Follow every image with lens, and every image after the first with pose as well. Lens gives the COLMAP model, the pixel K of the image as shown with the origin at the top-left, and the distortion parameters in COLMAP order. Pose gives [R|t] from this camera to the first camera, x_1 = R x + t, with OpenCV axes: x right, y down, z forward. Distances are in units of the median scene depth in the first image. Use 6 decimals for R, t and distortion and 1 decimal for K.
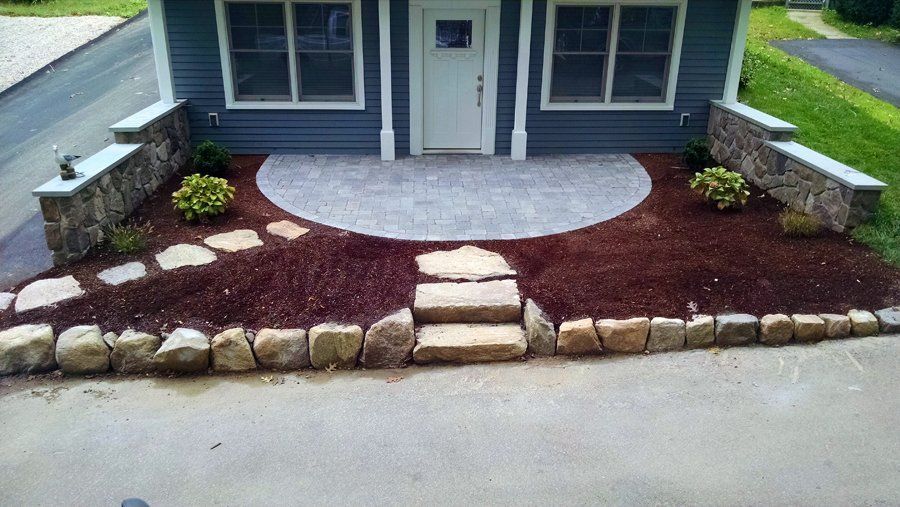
lens RADIAL K [[681.2, 0, 450.0], [0, 681.2, 253.5], [0, 0, 1]] dist [0.005430, 0.000952]
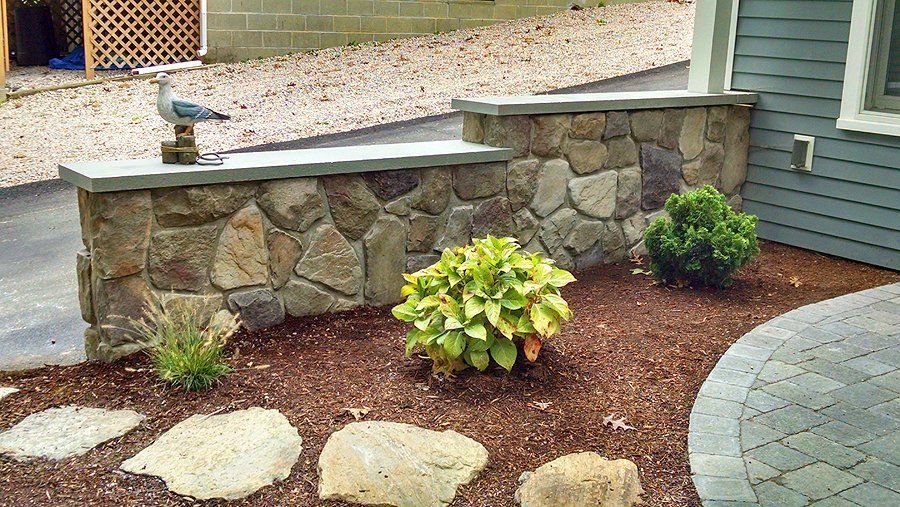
lens RADIAL K [[1071.8, 0, 450.0], [0, 1071.8, 253.5], [0, 0, 1]] dist [0.019795, 0.003098]
pose [[0.572001, 0.197509, -0.796119, 0.027863], [-0.339943, 0.940382, -0.010945, -0.089044], [0.746494, 0.276896, 0.605041, 0.631328]]
